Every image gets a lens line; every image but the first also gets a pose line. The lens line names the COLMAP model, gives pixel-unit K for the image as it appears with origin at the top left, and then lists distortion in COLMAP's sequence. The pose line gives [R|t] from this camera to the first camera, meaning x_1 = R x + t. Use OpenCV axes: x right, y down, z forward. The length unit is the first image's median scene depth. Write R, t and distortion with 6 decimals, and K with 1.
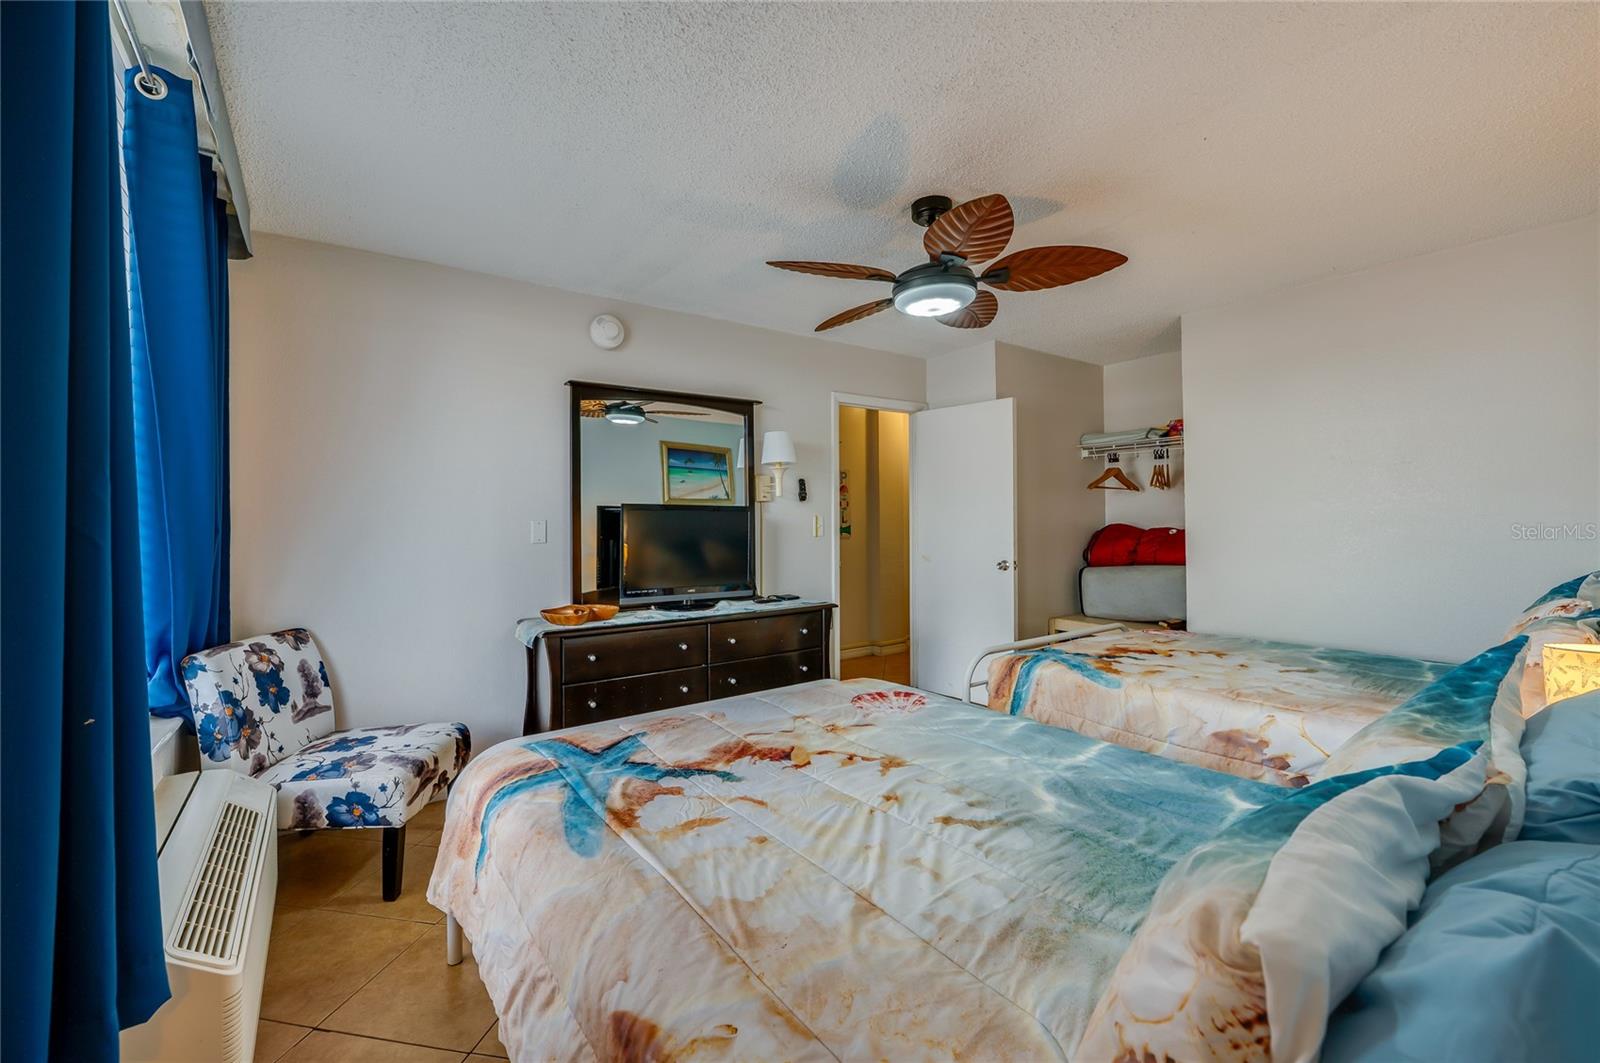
lens RADIAL K [[751.9, 0, 854.8], [0, 751.9, 527.2], [0, 0, 1]] dist [0.002129, 0.000459]
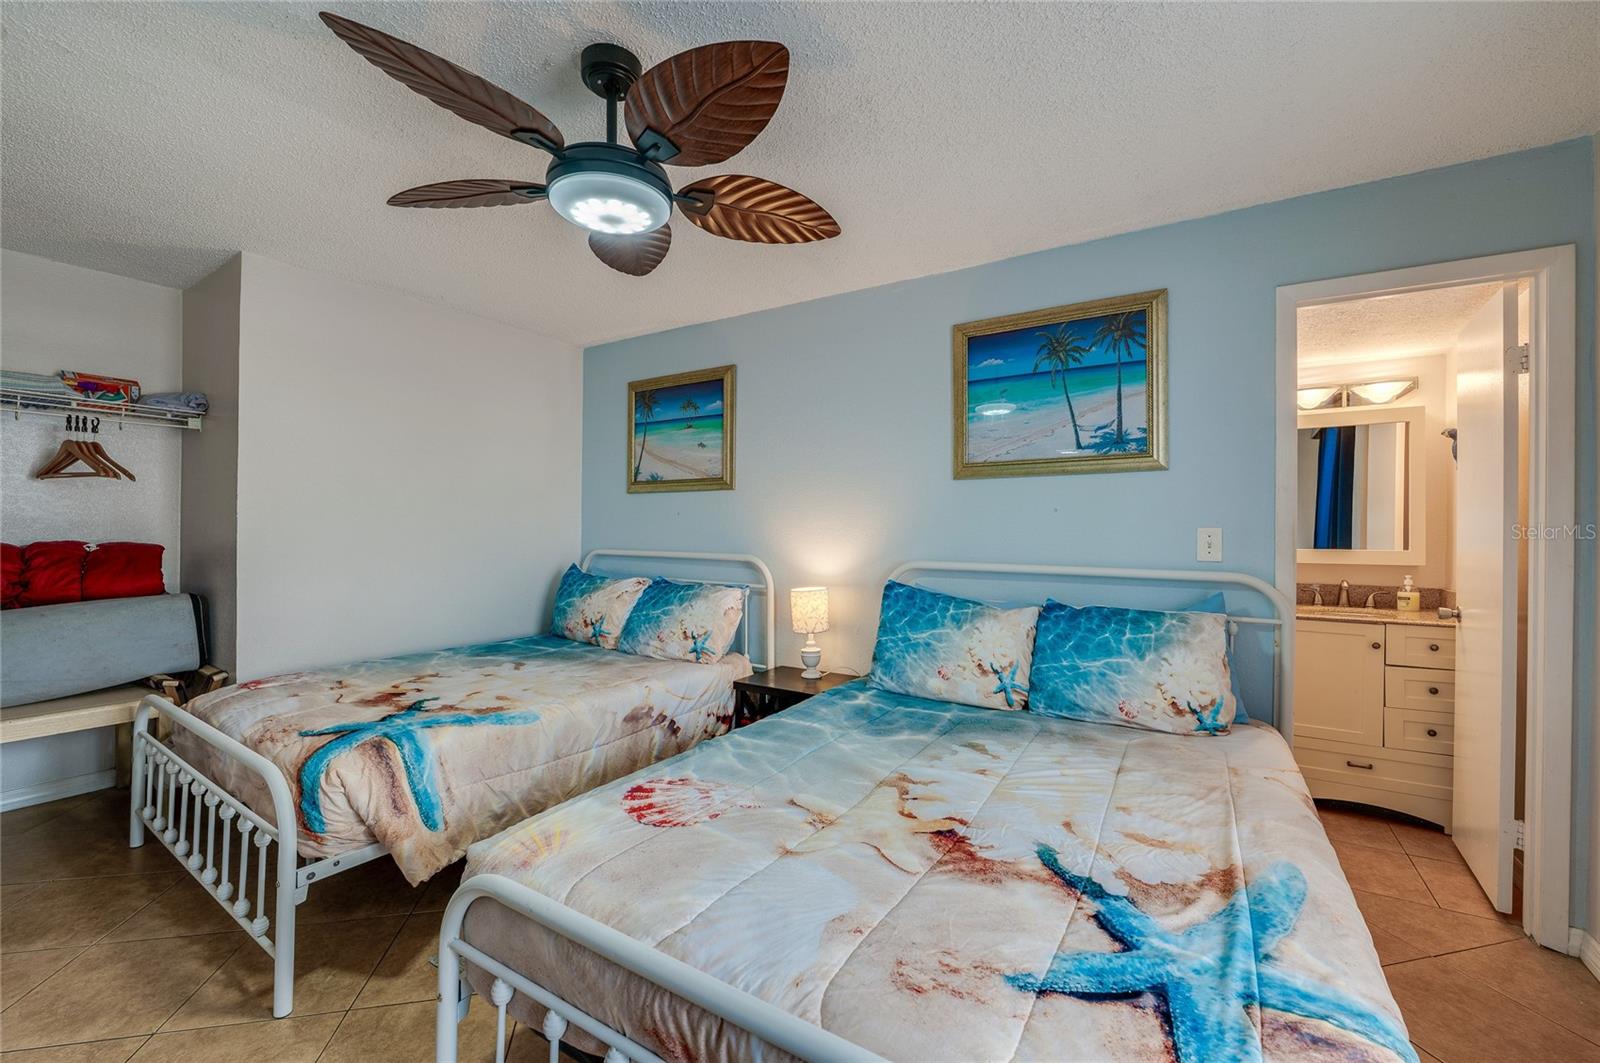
lens RADIAL K [[631.0, 0, 800.0], [0, 631.0, 531.5], [0, 0, 1]] dist [-0.002433, -0.000095]
pose [[-0.349895, 0.004459, 0.936778, -0.695646], [0.004101, 0.999986, -0.003228, -0.010506], [-0.936780, 0.002713, -0.349909, 1.451640]]
